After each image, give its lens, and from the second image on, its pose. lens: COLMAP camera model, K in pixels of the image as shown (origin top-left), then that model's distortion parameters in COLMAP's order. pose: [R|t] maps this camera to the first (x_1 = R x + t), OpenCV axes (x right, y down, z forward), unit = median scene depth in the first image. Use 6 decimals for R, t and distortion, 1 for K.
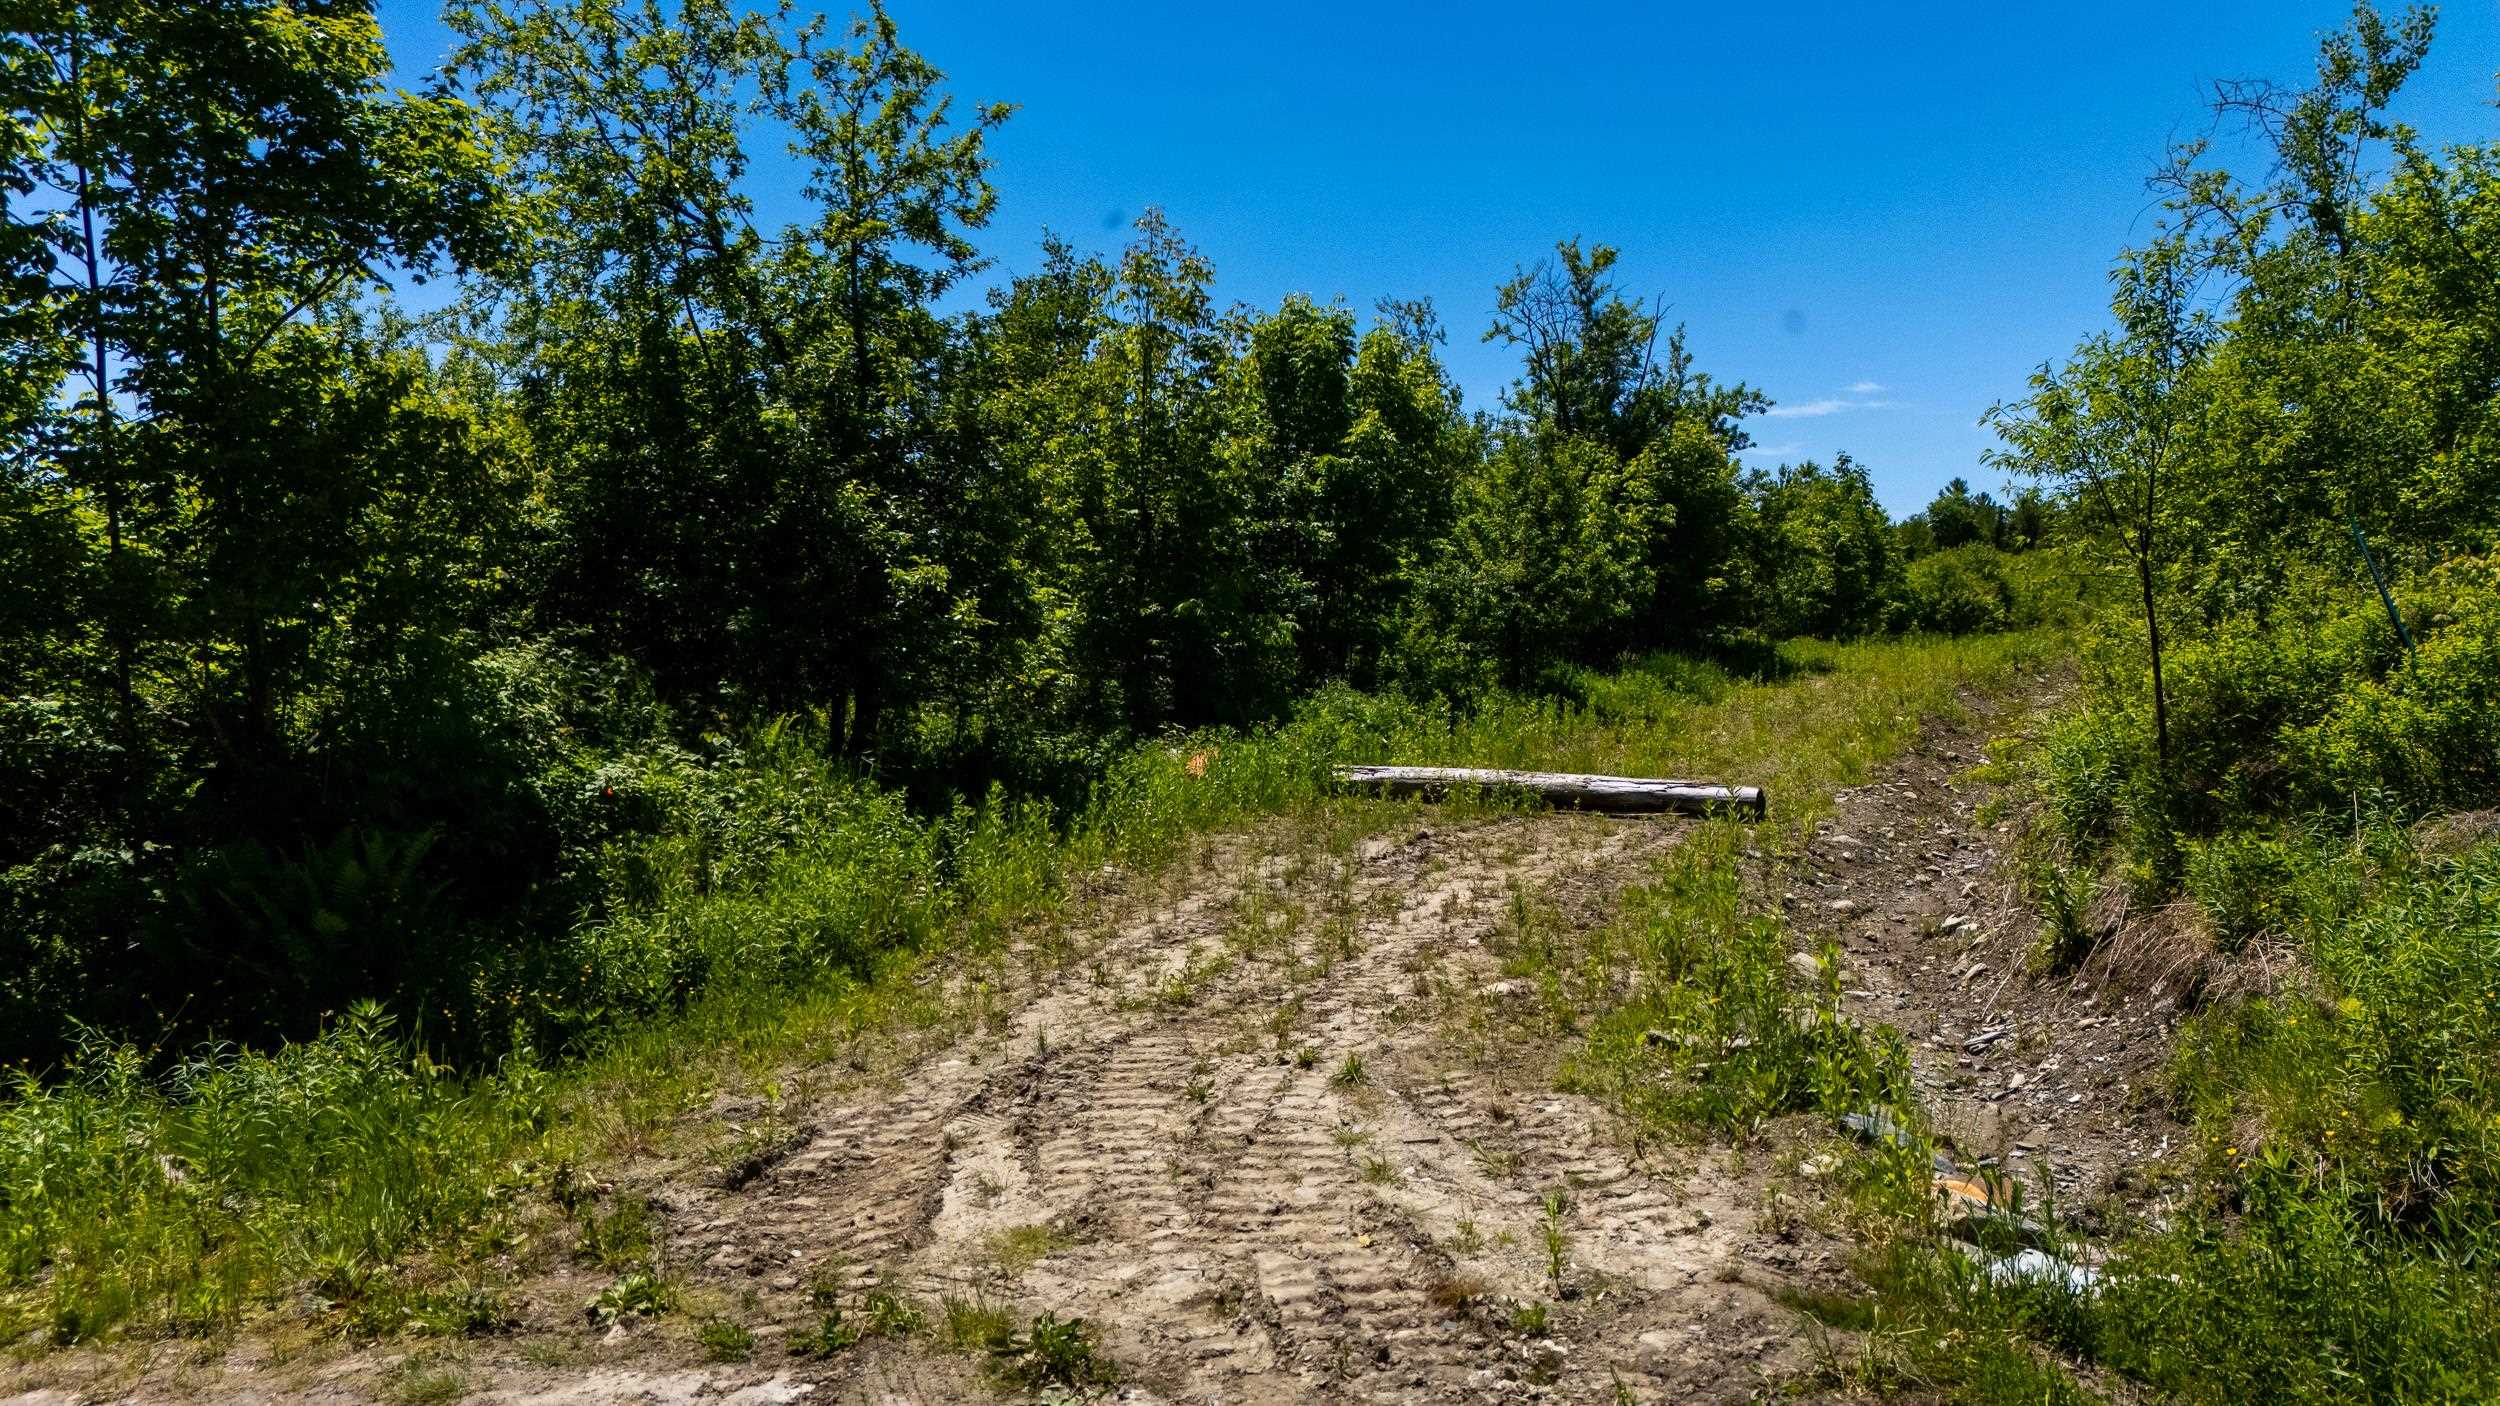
lens RADIAL K [[1831.0, 0, 1241.6], [0, 1831.0, 697.3], [0, 0, 1]] dist [0.082403, -0.086477]
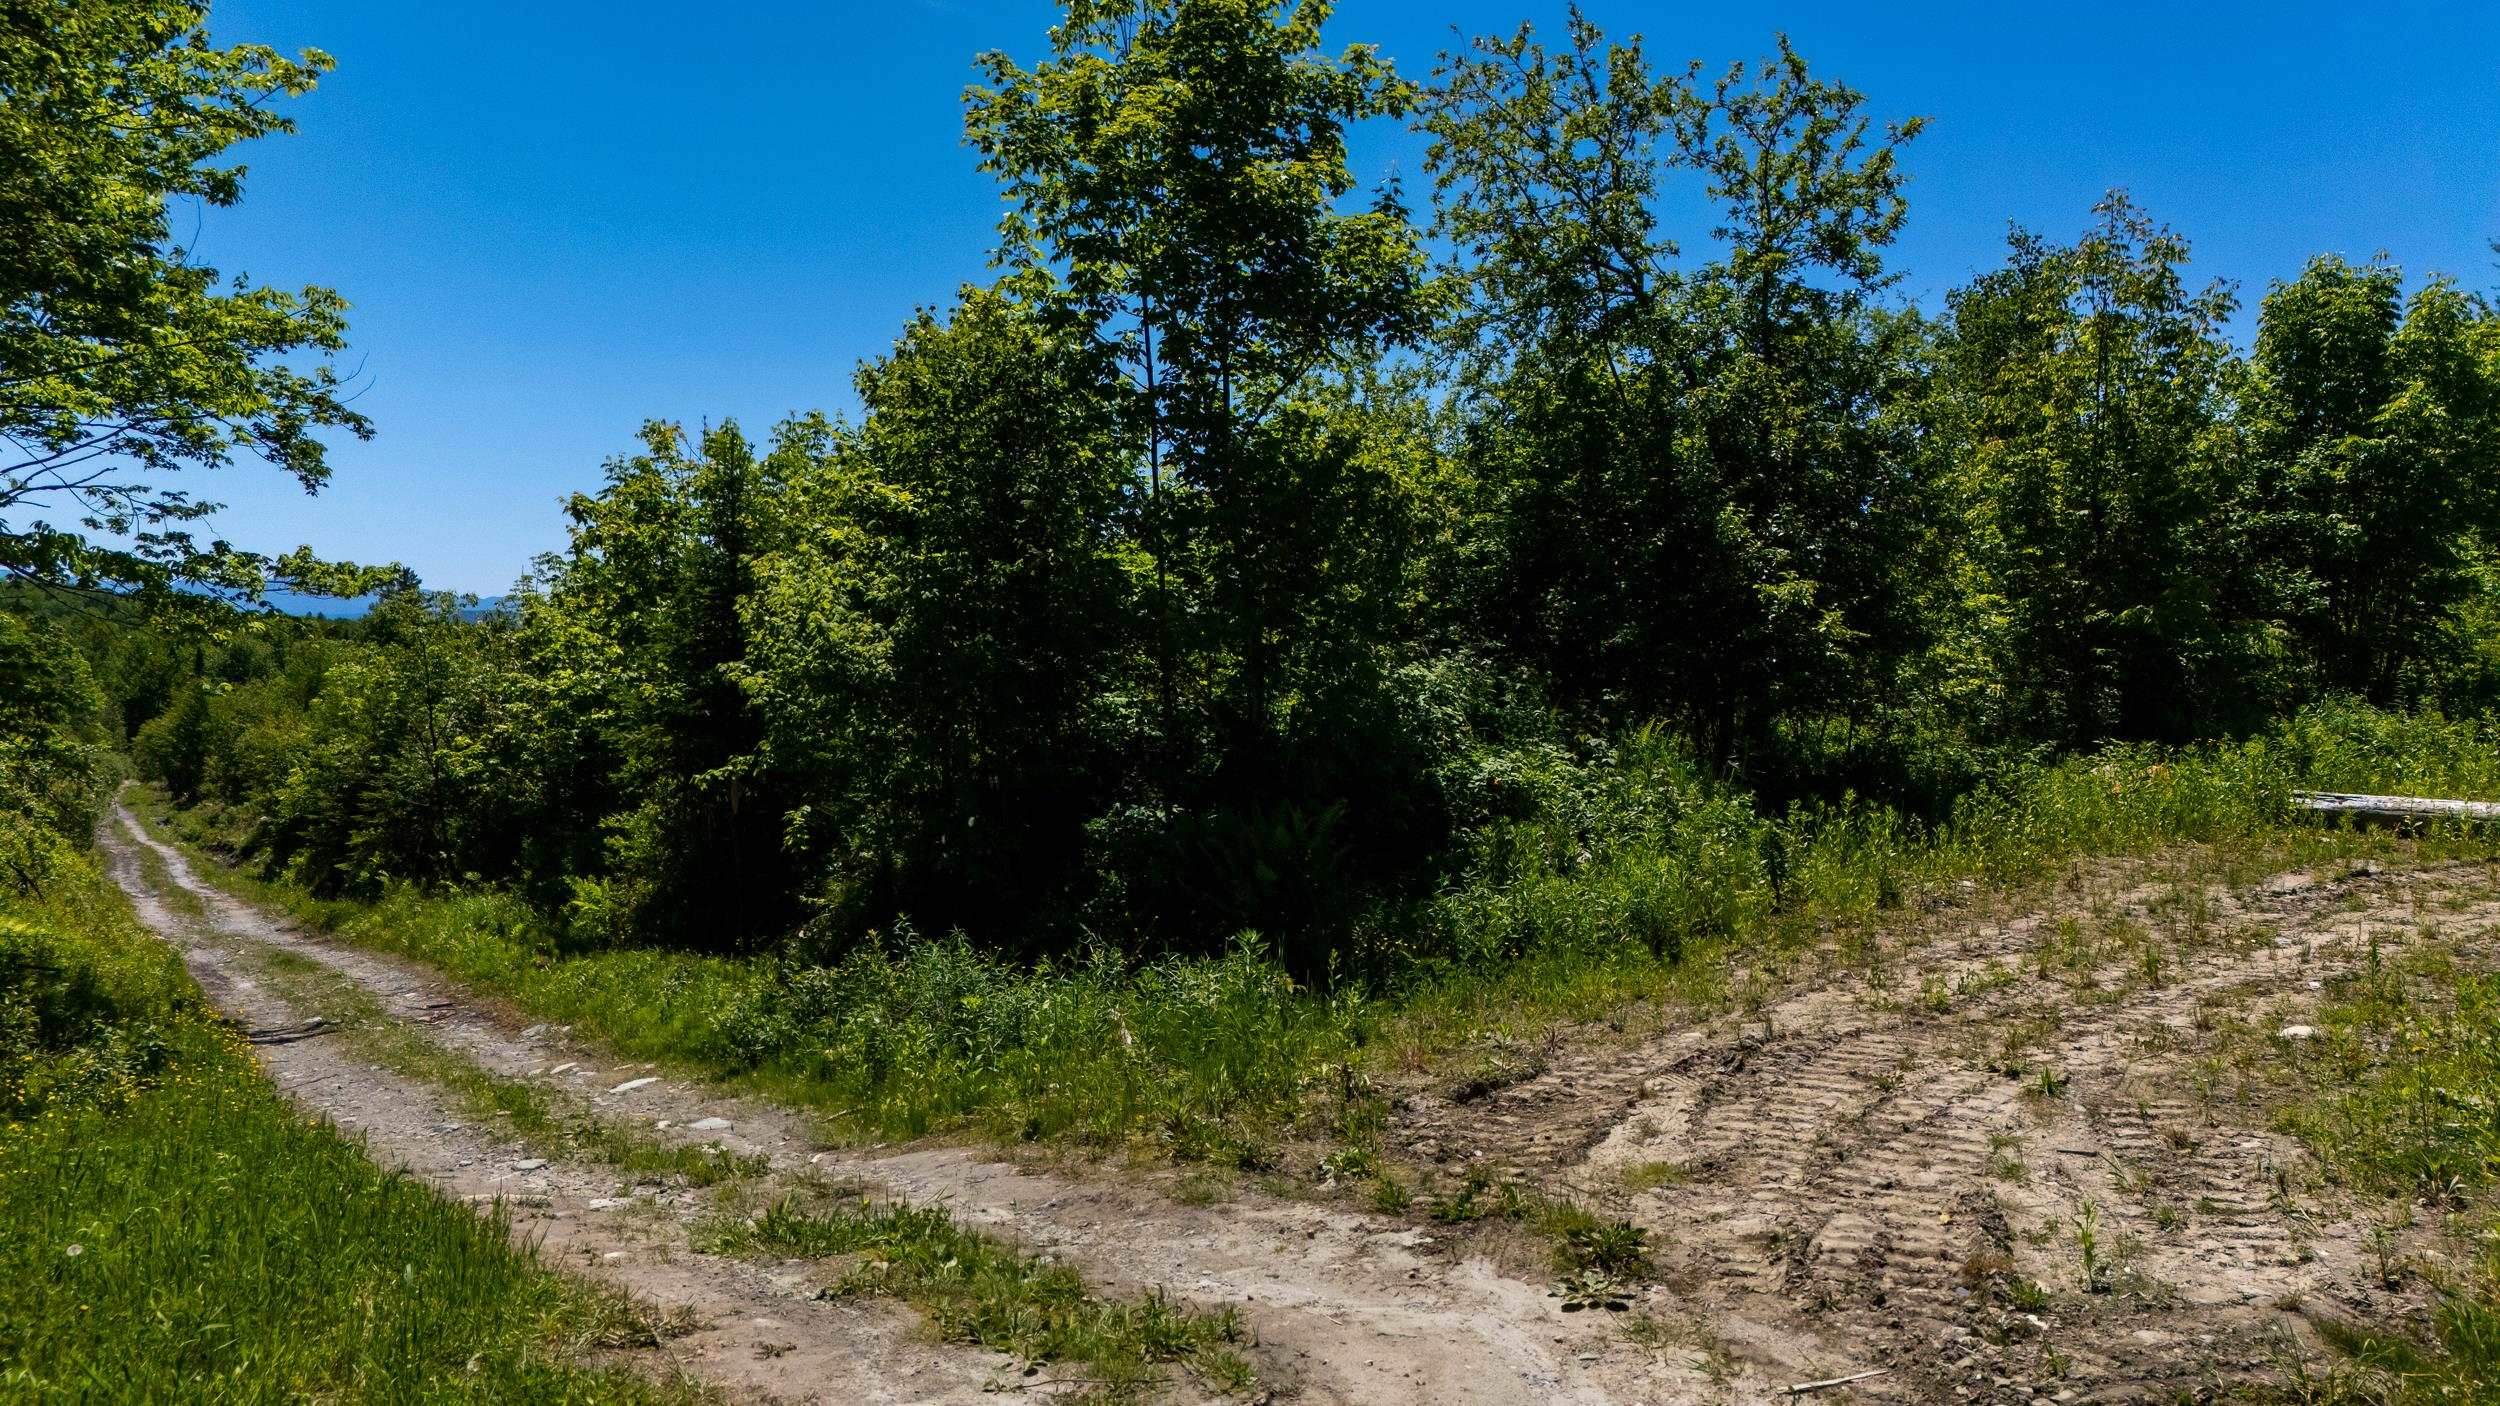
lens RADIAL K [[1831.0, 0, 1241.6], [0, 1831.0, 697.3], [0, 0, 1]] dist [0.082403, -0.086477]
pose [[0.847336, 0.016223, -0.530809, 0.118205], [-0.016286, 0.999857, 0.004561, -0.004773], [0.530807, 0.004780, 0.847479, -0.060770]]
